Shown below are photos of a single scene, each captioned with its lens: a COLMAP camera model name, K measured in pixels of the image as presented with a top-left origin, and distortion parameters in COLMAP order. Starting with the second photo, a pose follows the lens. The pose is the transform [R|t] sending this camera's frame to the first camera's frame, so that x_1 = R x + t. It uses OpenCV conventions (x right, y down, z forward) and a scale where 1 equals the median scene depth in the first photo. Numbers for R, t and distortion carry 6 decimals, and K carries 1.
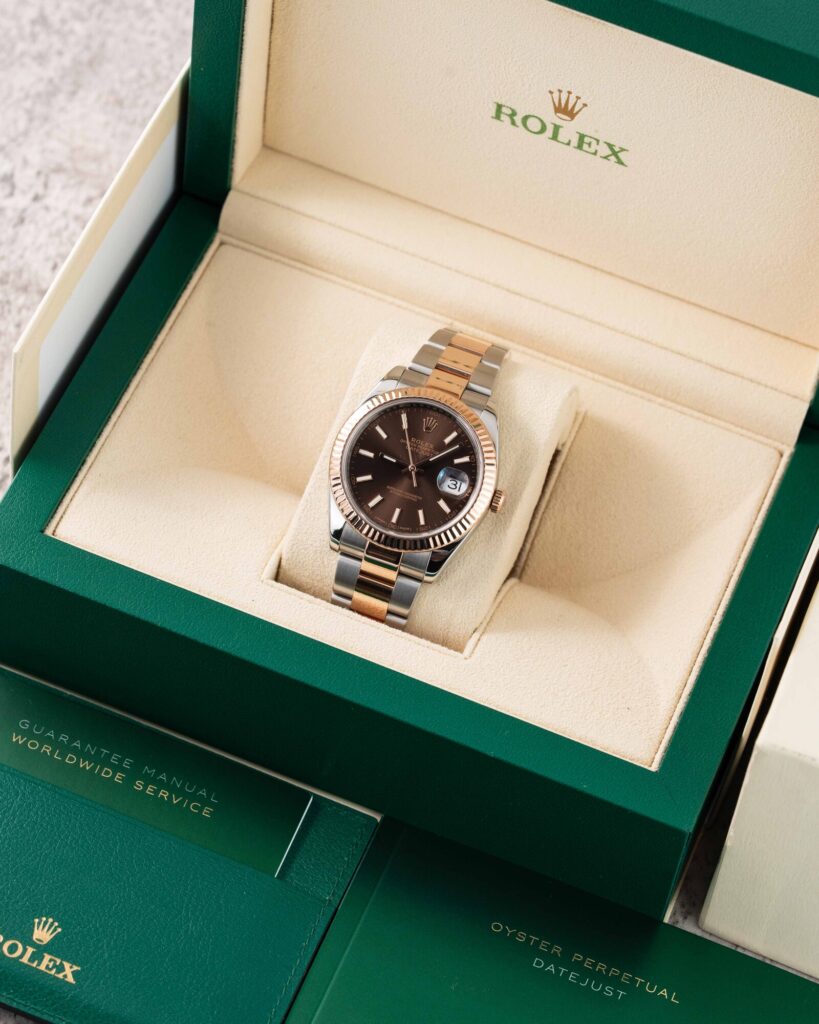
lens RADIAL K [[4188.2, 0, 409.5], [0, 4188.2, 512.0], [0, 0, 1]] dist [-0.250193, 6.780608]
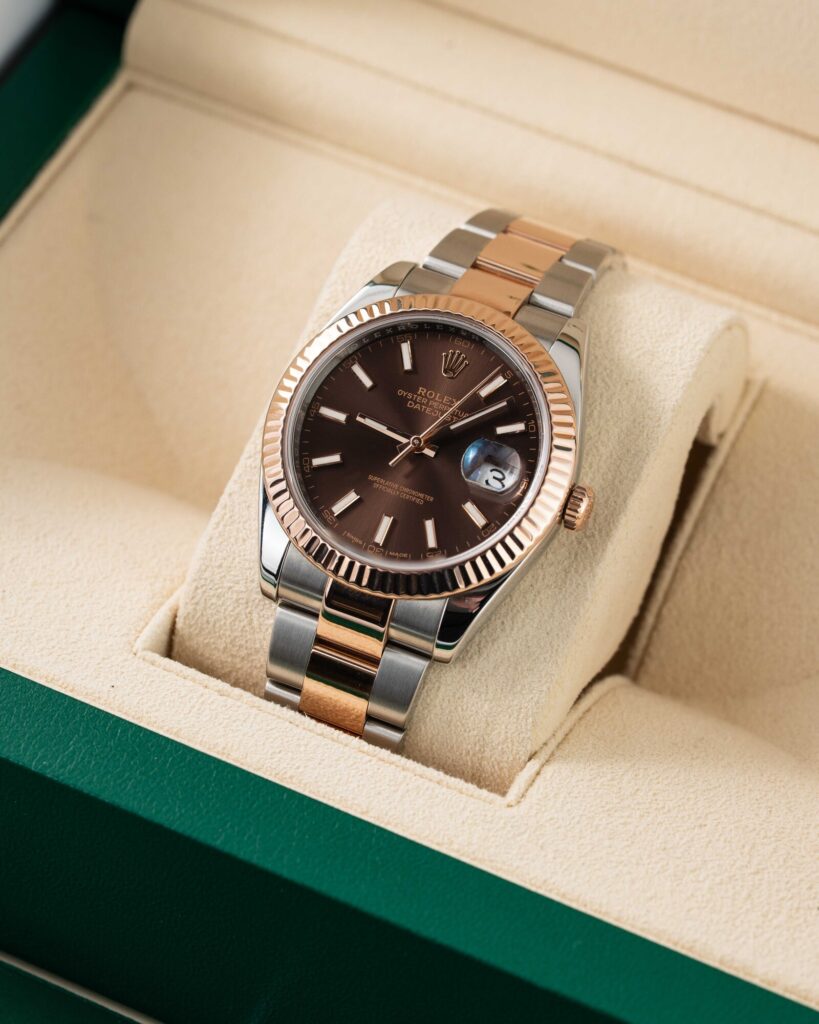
lens RADIAL K [[4188.2, 0, 409.5], [0, 4188.2, 512.0], [0, 0, 1]] dist [-0.250193, 6.780608]
pose [[0.995052, 0.017977, -0.097712, 0.051142], [-0.028649, 0.993636, -0.108934, 0.055474], [0.095132, 0.111194, 0.989235, 0.474429]]
